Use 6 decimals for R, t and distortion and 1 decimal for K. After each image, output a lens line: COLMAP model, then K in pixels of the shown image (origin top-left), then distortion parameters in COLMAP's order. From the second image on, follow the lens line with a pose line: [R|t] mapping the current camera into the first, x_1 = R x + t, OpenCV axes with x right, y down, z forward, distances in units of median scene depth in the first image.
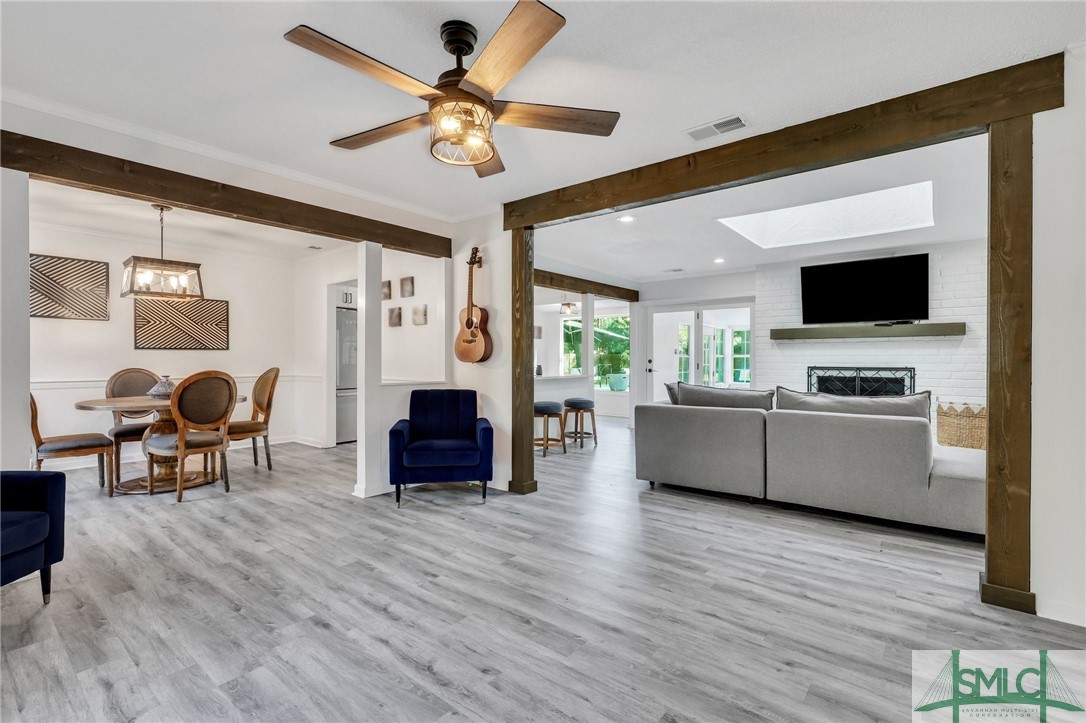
lens RADIAL K [[491.6, 0, 537.1], [0, 491.6, 359.2], [0, 0, 1]] dist [-0.008997, 0.000171]
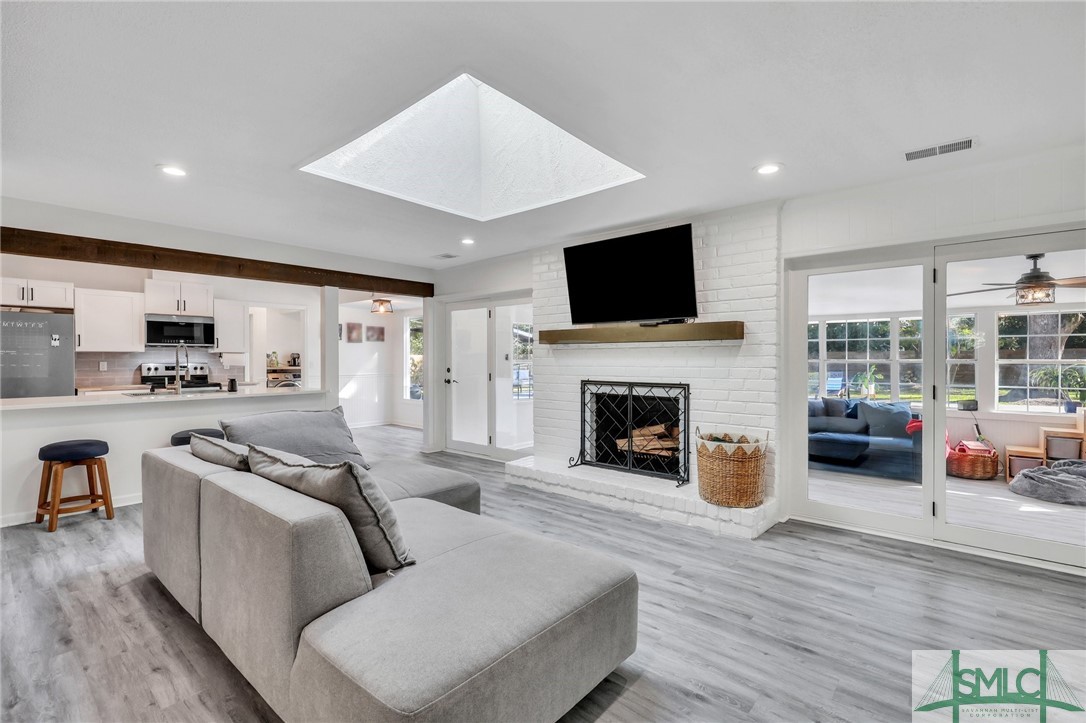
lens RADIAL K [[491.6, 0, 544.0], [0, 491.6, 360.2], [0, 0, 1]] dist [-0.008997, 0.000171]
pose [[0.999992, -0.001045, 0.003841, 0.502123], [0.001037, 0.999998, 0.001969, -0.017898], [-0.003843, -0.001965, 0.999991, 0.246149]]
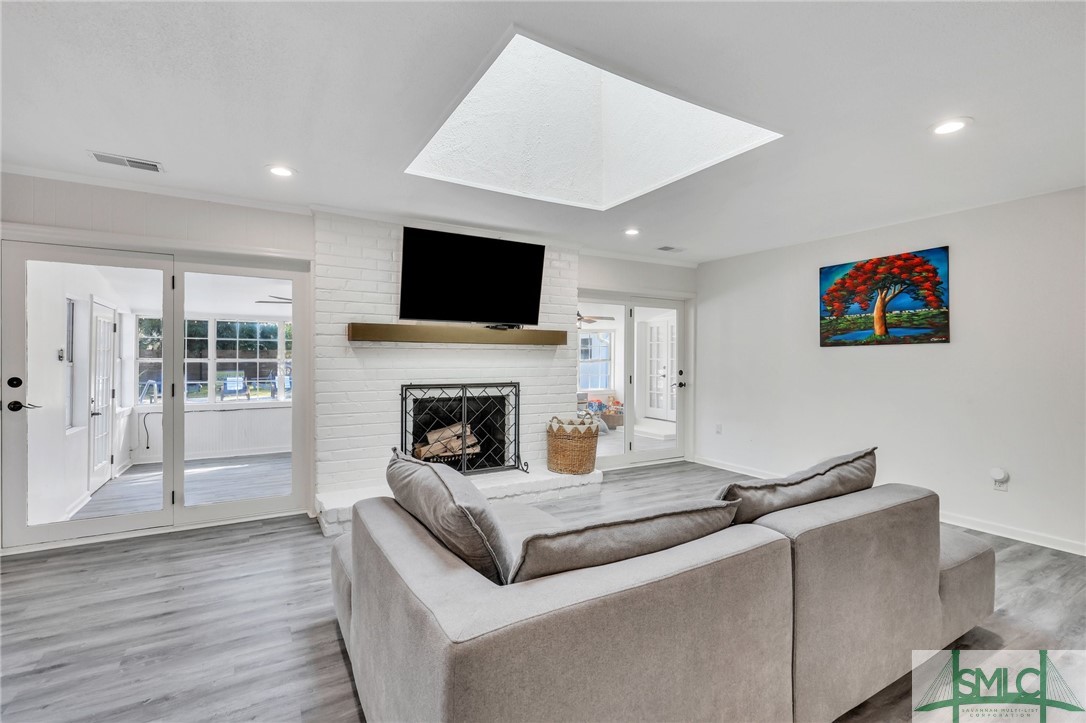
lens RADIAL K [[491.6, 0, 541.1], [0, 491.6, 363.5], [0, 0, 1]] dist [-0.008997, 0.000171]
pose [[0.319430, -0.008068, 0.947575, -0.000947], [-0.002781, 0.999951, 0.009451, -0.020075], [-0.947606, -0.005654, 0.319392, 0.633567]]
